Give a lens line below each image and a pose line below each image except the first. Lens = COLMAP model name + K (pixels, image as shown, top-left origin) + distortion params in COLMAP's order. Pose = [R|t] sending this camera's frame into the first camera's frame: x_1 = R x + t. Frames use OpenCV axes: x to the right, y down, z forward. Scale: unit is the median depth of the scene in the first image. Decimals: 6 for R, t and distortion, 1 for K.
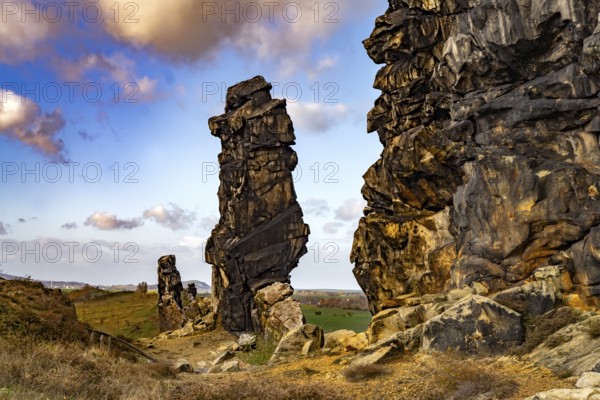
lens RADIAL K [[921.9, 0, 300.0], [0, 921.9, 200.0], [0, 0, 1]] dist [0.012711, 0.006489]
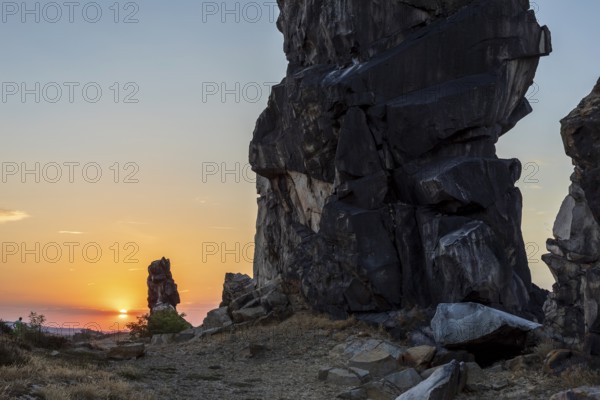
lens RADIAL K [[921.9, 0, 300.0], [0, 921.9, 200.0], [0, 0, 1]] dist [0.012711, 0.006489]
pose [[0.999904, -0.009116, 0.010475, -0.095783], [0.009456, 0.999416, -0.032824, 0.108226], [-0.010169, 0.032920, 0.999406, 0.634617]]
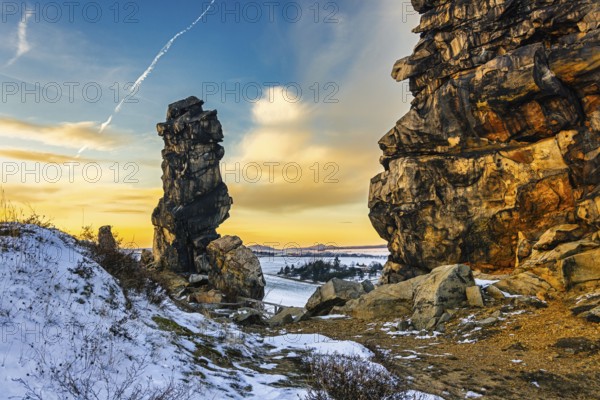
lens RADIAL K [[501.6, 0, 300.0], [0, 501.6, 200.0], [0, 0, 1]] dist [0.002881, 0.000506]
pose [[0.970600, 0.006538, 0.240611, -0.076790], [-0.007822, 0.999960, 0.004383, 0.026925], [-0.240573, -0.006137, 0.970612, 0.211403]]
